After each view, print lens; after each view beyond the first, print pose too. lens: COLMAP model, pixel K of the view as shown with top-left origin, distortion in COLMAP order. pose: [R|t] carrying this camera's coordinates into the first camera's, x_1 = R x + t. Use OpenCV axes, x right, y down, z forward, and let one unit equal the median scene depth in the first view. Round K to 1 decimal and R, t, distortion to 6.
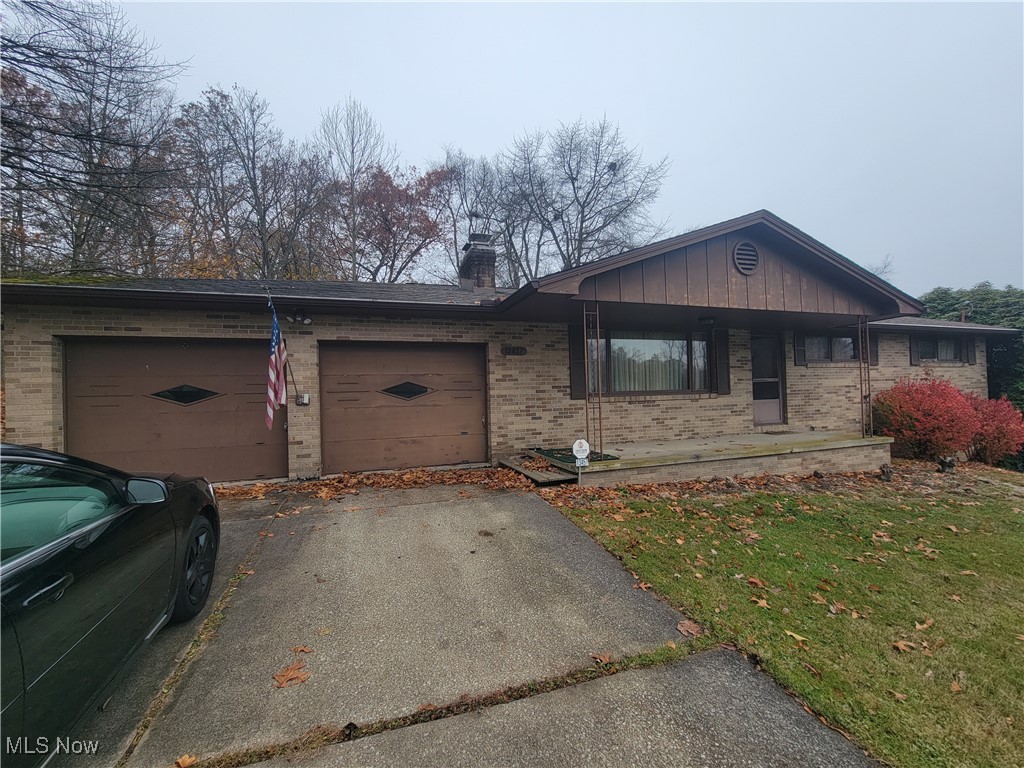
lens RADIAL K [[430.3, 0, 512.0], [0, 430.3, 384.0], [0, 0, 1]] dist [-0.000703, -0.000115]
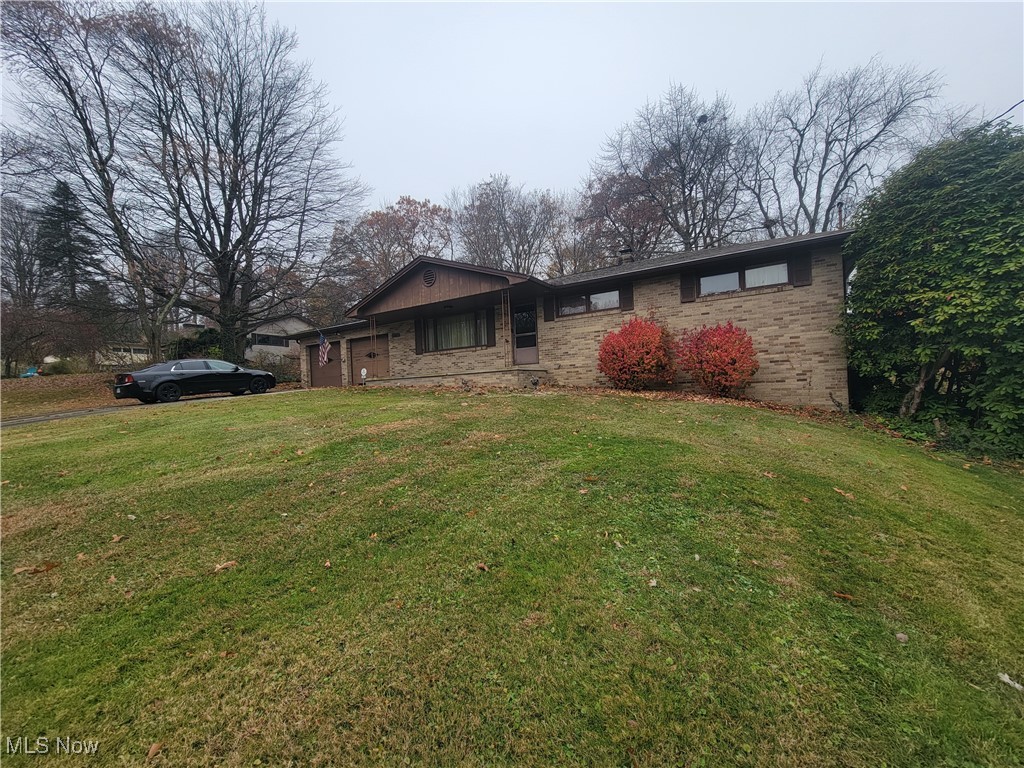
lens RADIAL K [[430.3, 0, 512.0], [0, 430.3, 384.0], [0, 0, 1]] dist [-0.000703, -0.000115]
pose [[0.615369, -0.013525, -0.788123, 1.812777], [0.041357, 0.999030, 0.015147, 0.143818], [0.787154, -0.041916, 0.615331, 0.049056]]
